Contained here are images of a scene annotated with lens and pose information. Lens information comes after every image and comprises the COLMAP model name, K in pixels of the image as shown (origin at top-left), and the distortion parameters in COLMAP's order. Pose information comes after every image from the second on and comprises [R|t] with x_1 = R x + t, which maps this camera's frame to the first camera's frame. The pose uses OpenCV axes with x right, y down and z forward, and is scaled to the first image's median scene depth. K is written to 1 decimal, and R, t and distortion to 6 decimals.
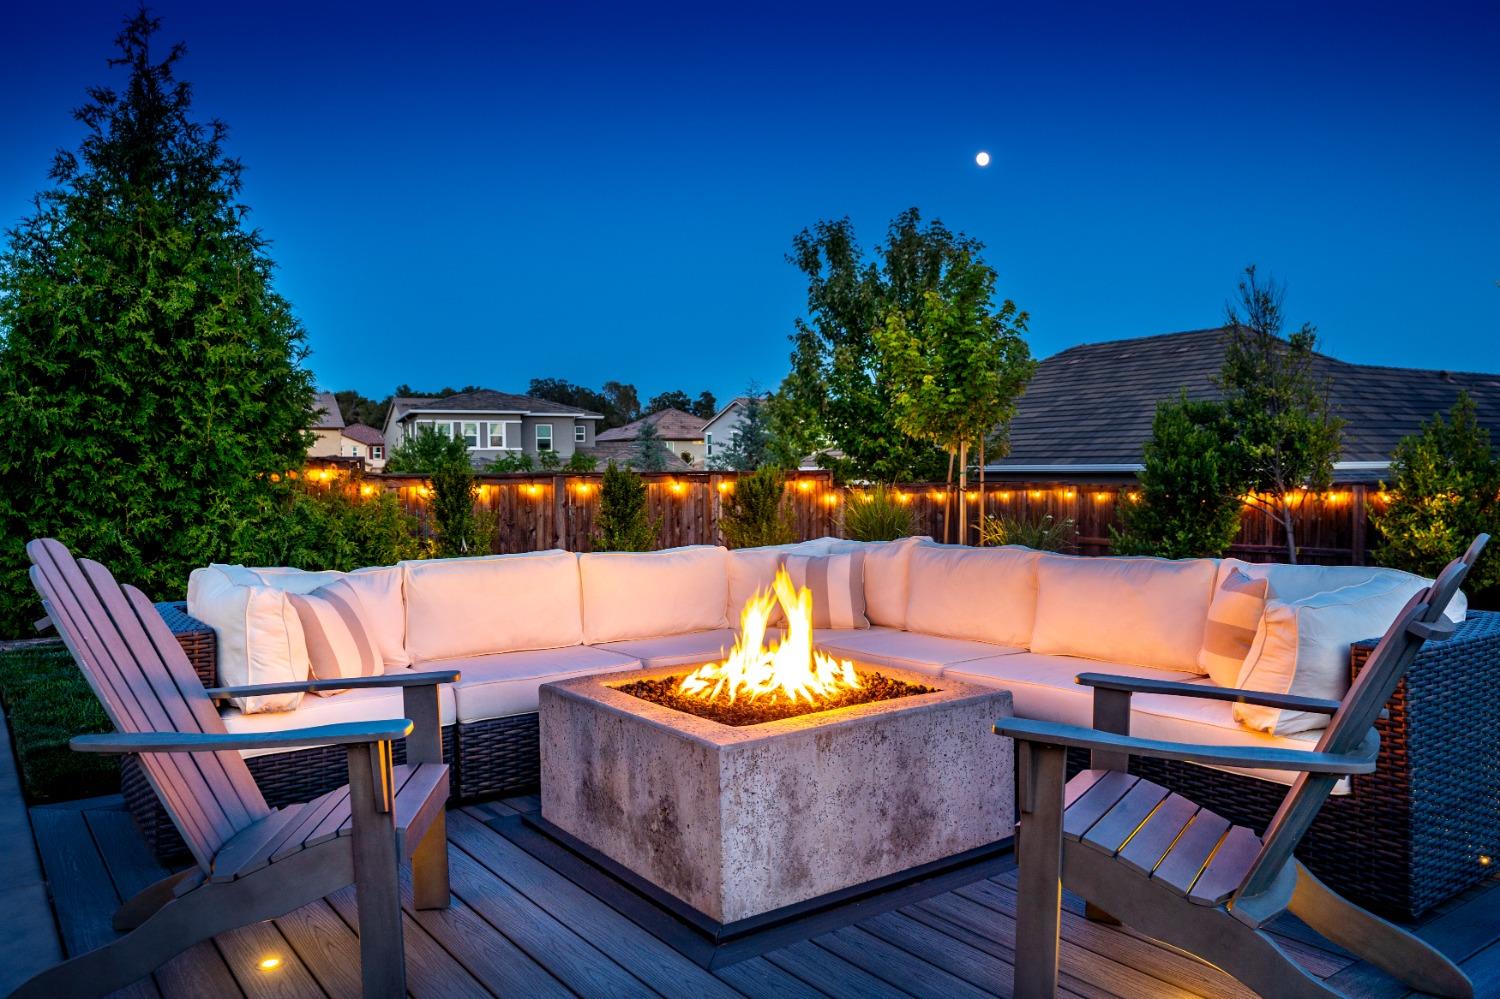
lens RADIAL K [[1106.1, 0, 752.8], [0, 1106.1, 500.7], [0, 0, 1]] dist [0.002579, 0.003664]
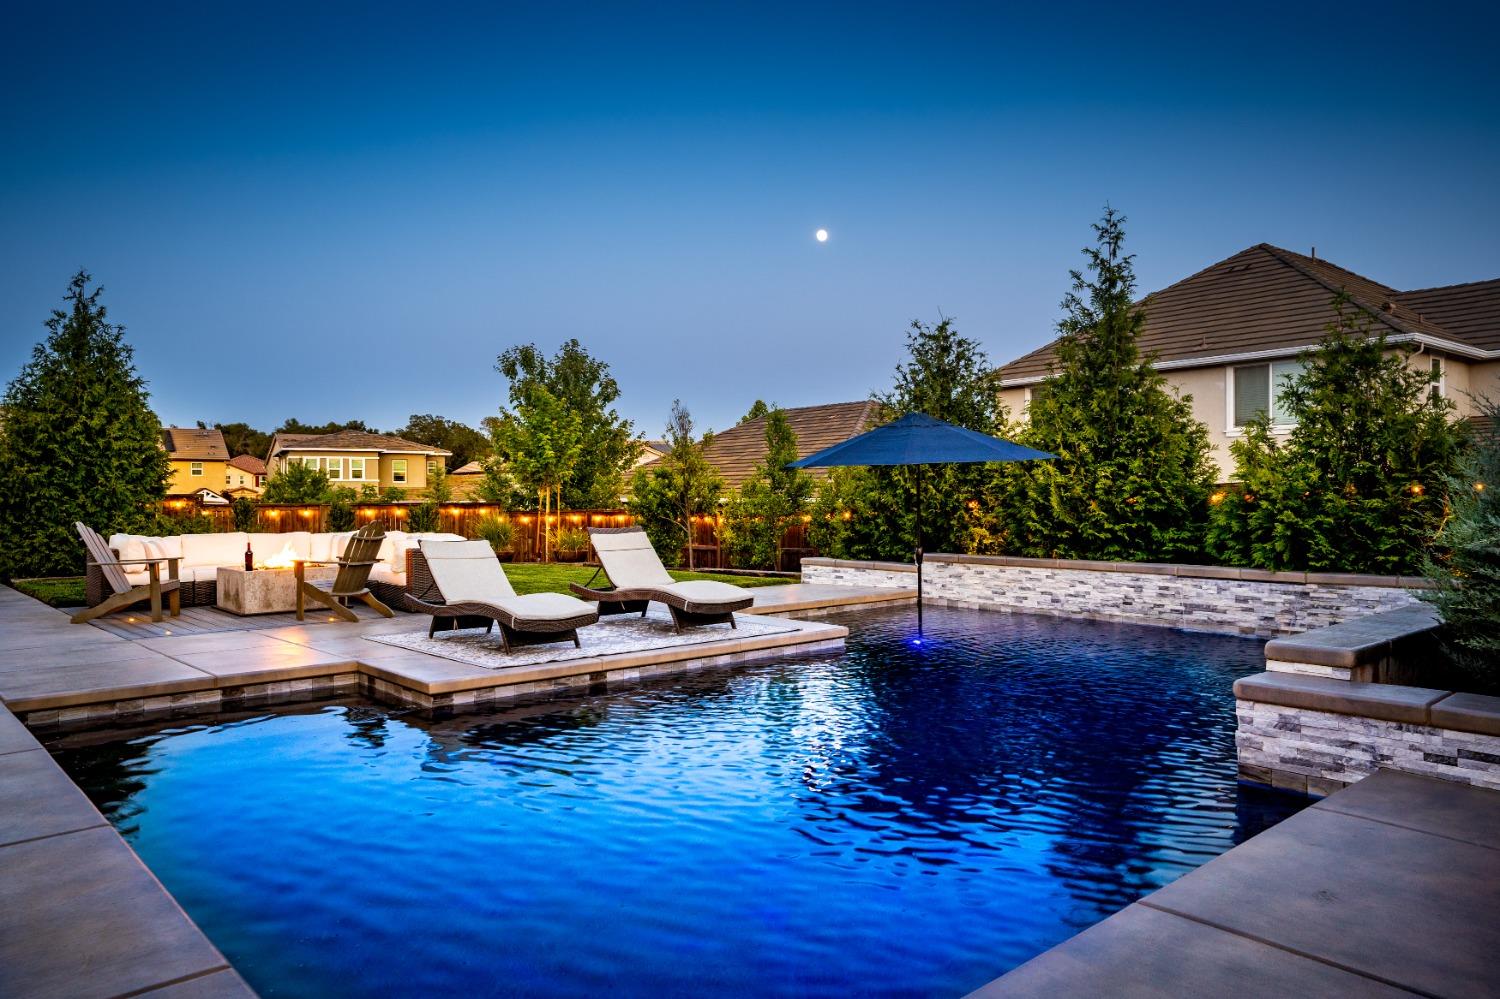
lens RADIAL K [[1031.6, 0, 747.1], [0, 1031.6, 495.7], [0, 0, 1]] dist [-0.001473, 0.005503]
pose [[0.994622, 0.004355, 0.103476, 0.462396], [-0.001306, 0.999564, -0.029513, 0.014206], [-0.103560, 0.029220, 0.994194, -0.983917]]
